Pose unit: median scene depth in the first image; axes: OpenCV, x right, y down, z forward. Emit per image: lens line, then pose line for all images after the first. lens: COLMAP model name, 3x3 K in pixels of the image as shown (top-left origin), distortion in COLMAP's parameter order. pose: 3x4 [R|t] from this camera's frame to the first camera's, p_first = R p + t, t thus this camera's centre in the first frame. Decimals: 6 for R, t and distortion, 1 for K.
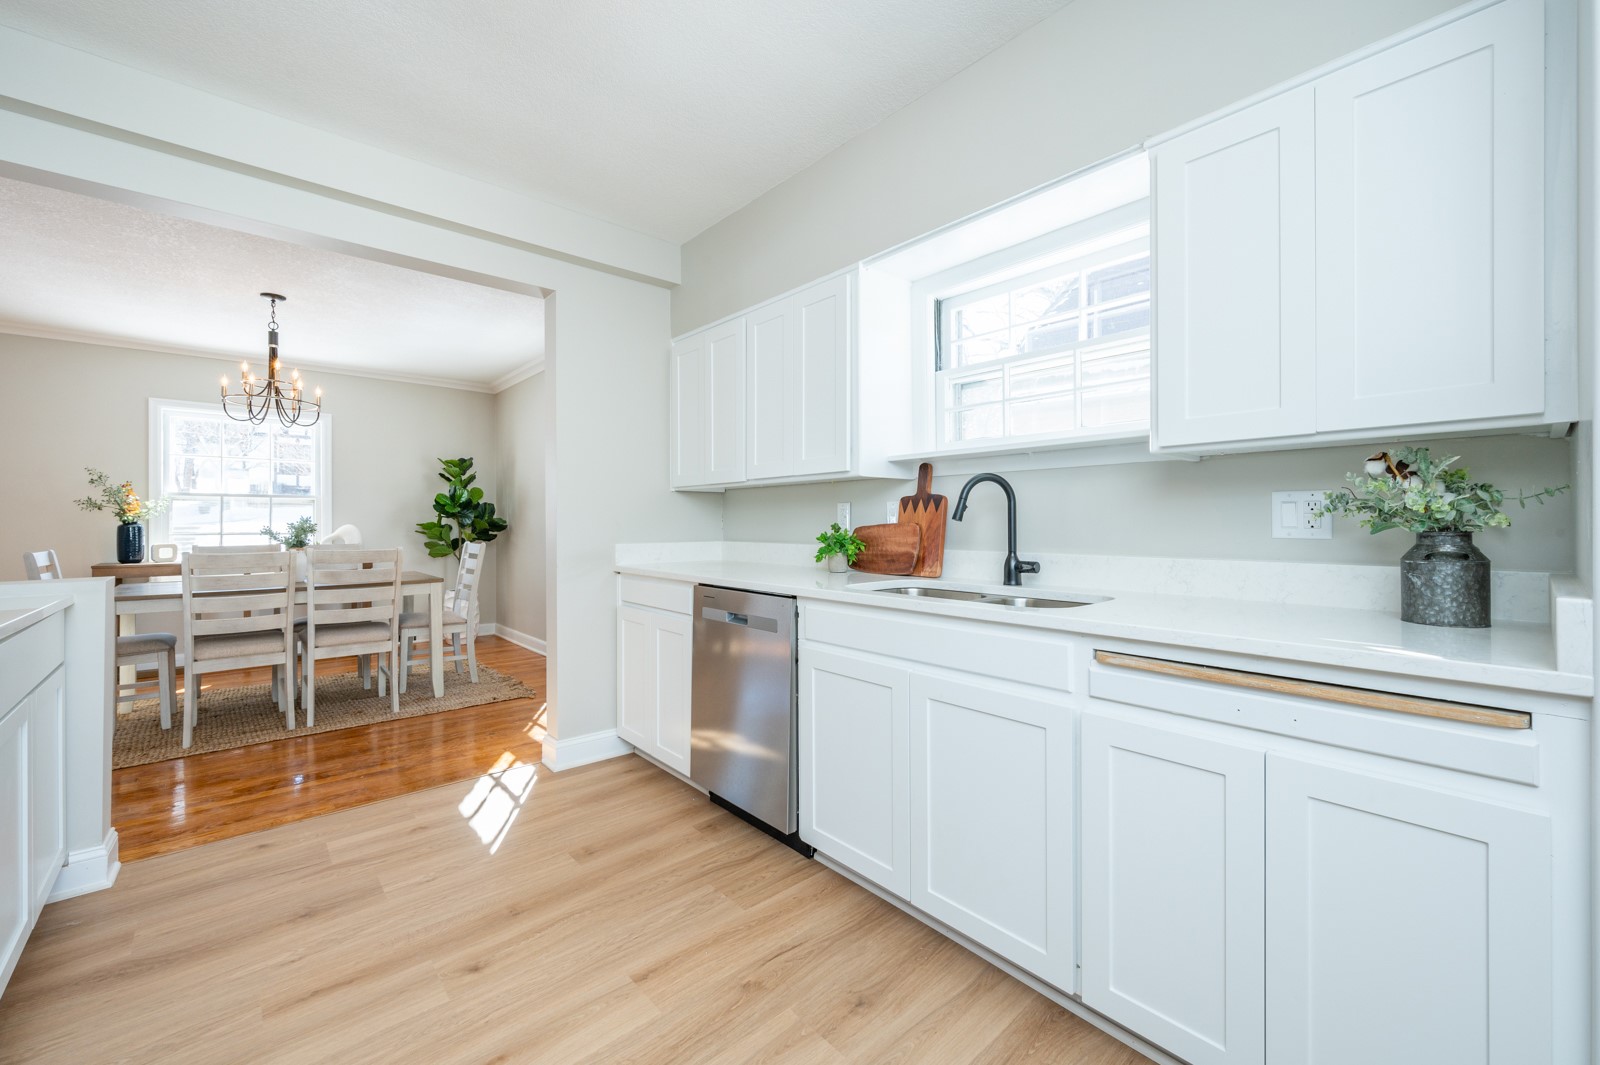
lens RADIAL K [[634.0, 0, 800.3], [0, 634.0, 525.5], [0, 0, 1]] dist [-0.000943, -0.000185]
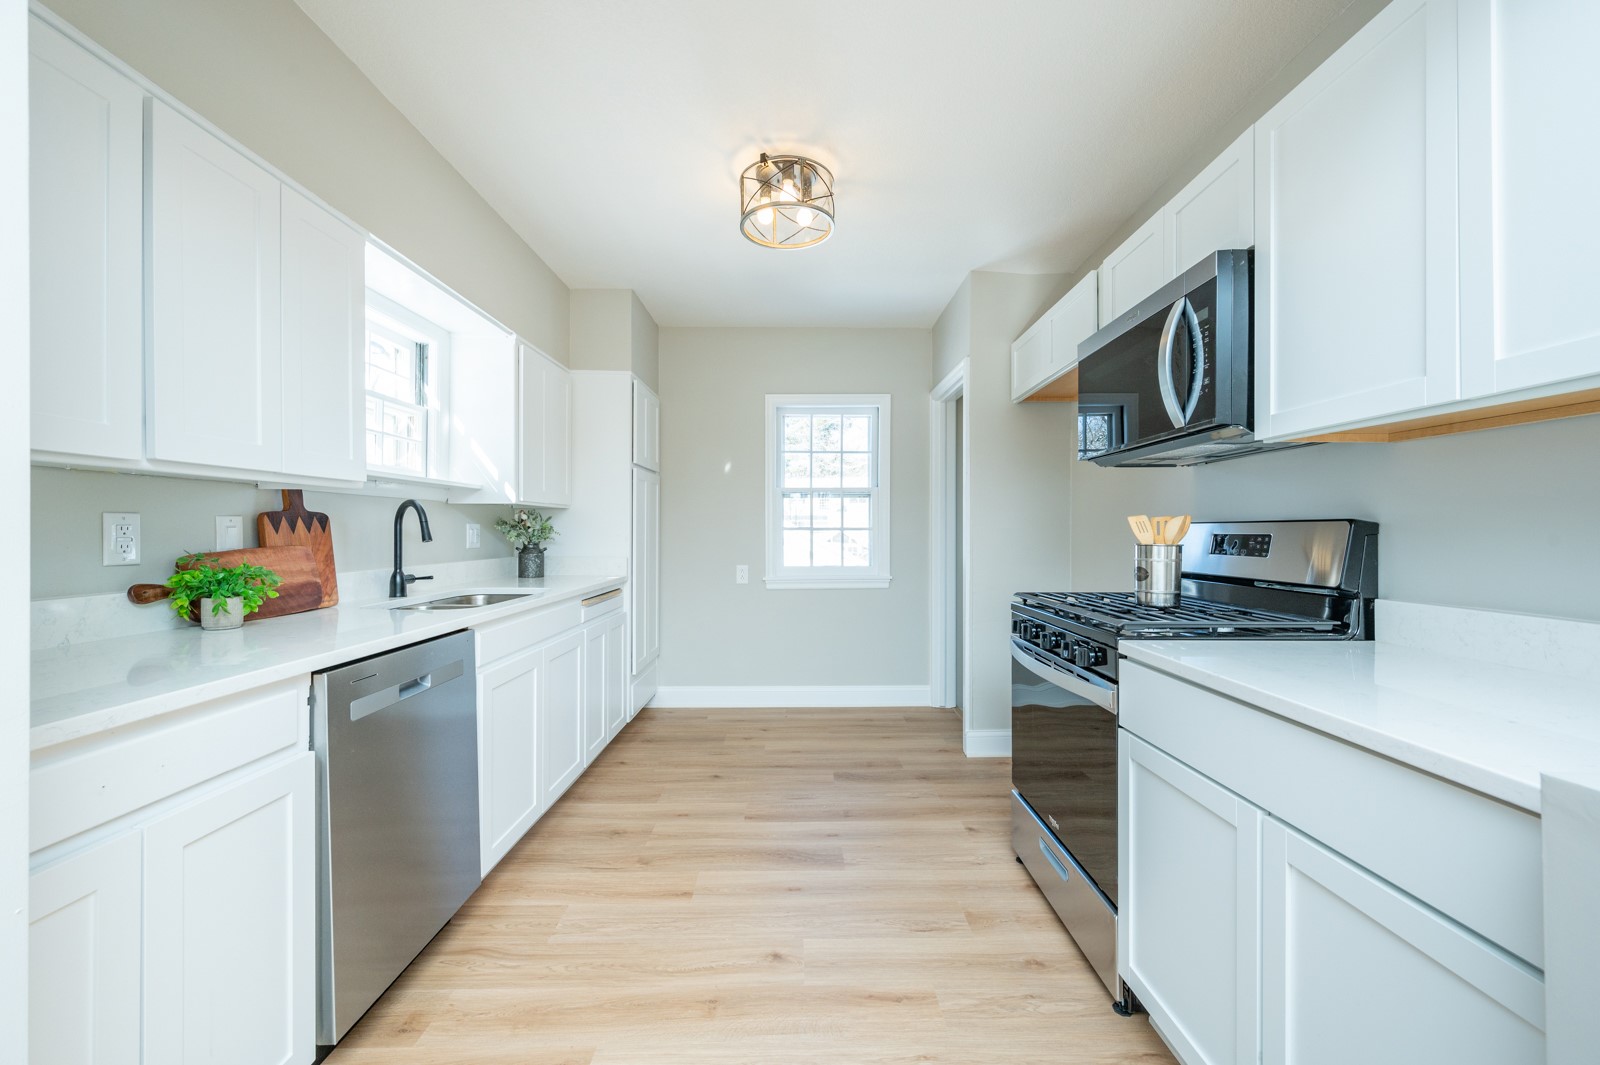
lens RADIAL K [[634.0, 0, 800.3], [0, 634.0, 525.5], [0, 0, 1]] dist [-0.000943, -0.000185]
pose [[-0.747221, 0.006092, 0.664547, -1.047732], [0.006008, 0.999979, -0.002412, -0.030566], [-0.664548, 0.002190, -0.747242, 1.470236]]
